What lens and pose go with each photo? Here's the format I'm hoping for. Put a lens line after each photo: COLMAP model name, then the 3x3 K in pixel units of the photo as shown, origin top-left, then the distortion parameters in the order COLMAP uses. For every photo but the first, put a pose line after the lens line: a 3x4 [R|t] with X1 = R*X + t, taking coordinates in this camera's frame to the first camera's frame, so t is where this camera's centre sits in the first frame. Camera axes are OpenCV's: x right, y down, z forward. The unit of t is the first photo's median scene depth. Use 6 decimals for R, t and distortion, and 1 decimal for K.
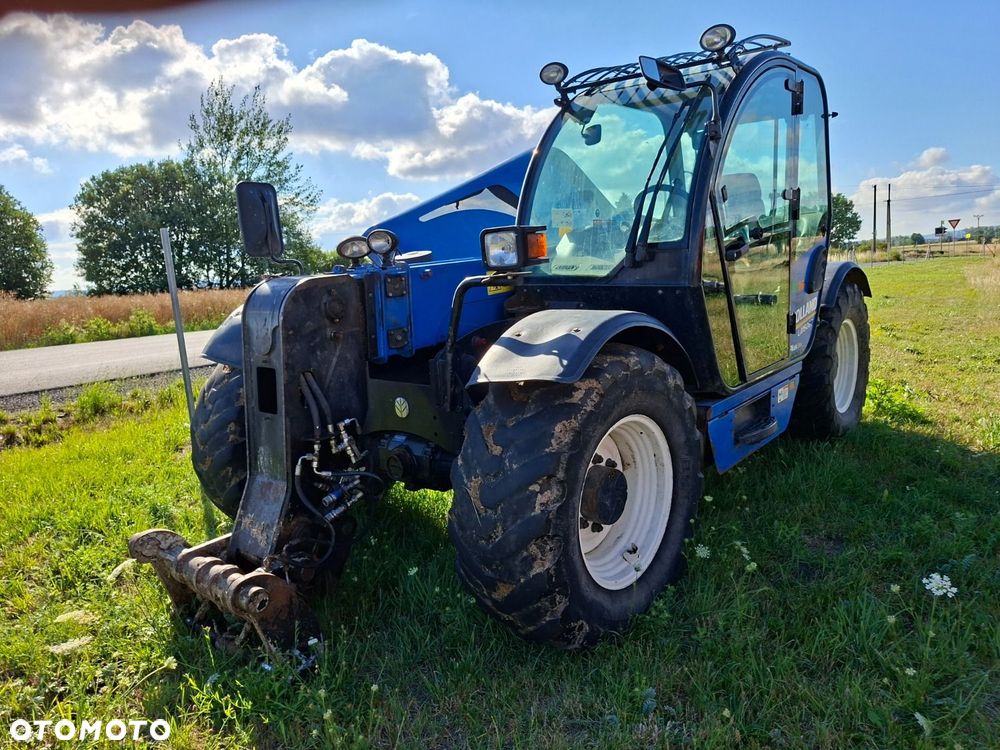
lens RADIAL K [[698.5, 0, 511.8], [0, 698.5, 375.6], [0, 0, 1]] dist [0.108214, -0.137010]
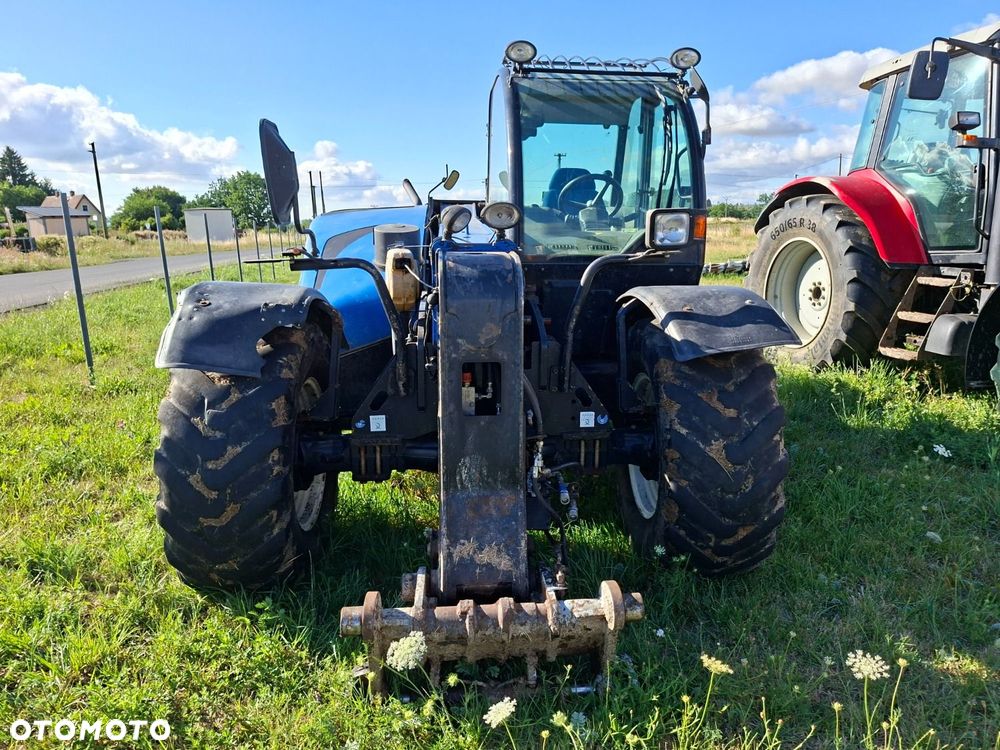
lens RADIAL K [[698.5, 0, 511.8], [0, 698.5, 375.6], [0, 0, 1]] dist [0.108214, -0.137010]
pose [[0.720987, -0.106090, 0.684779, -0.856392], [0.085539, 0.994279, 0.063978, -0.044069], [-0.687648, 0.012448, 0.725937, 0.350794]]
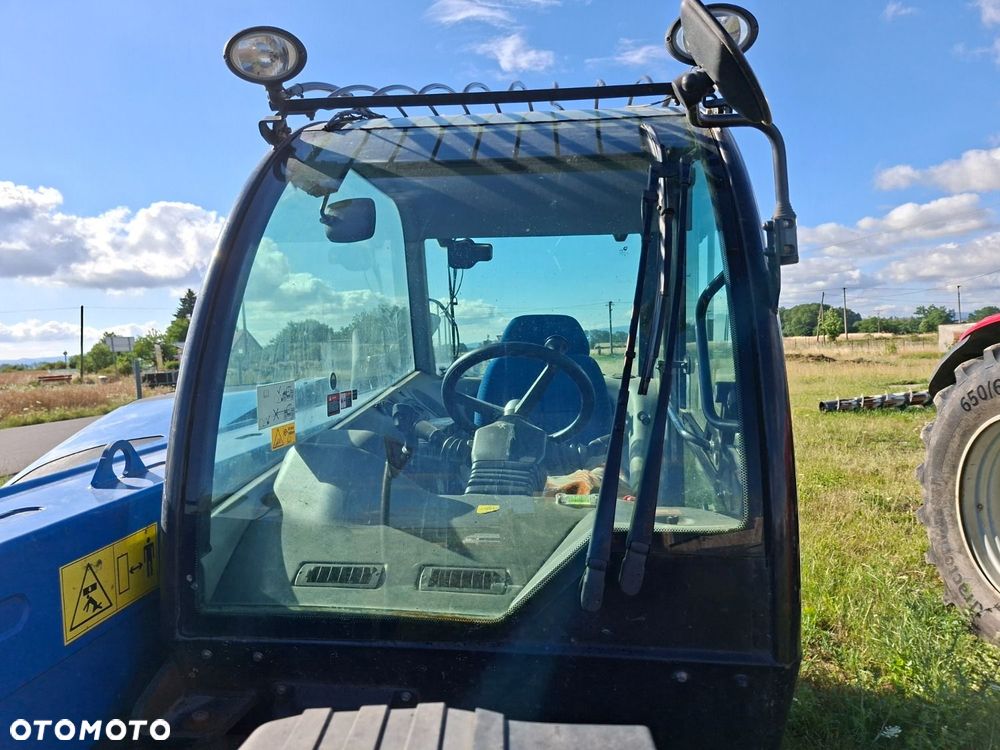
lens RADIAL K [[698.5, 0, 511.8], [0, 698.5, 375.6], [0, 0, 1]] dist [0.108214, -0.137010]
pose [[0.838605, -0.000151, 0.544741, -0.049916], [0.076755, 0.990056, -0.117888, -0.243692], [-0.539306, 0.140673, 0.830277, 0.781662]]
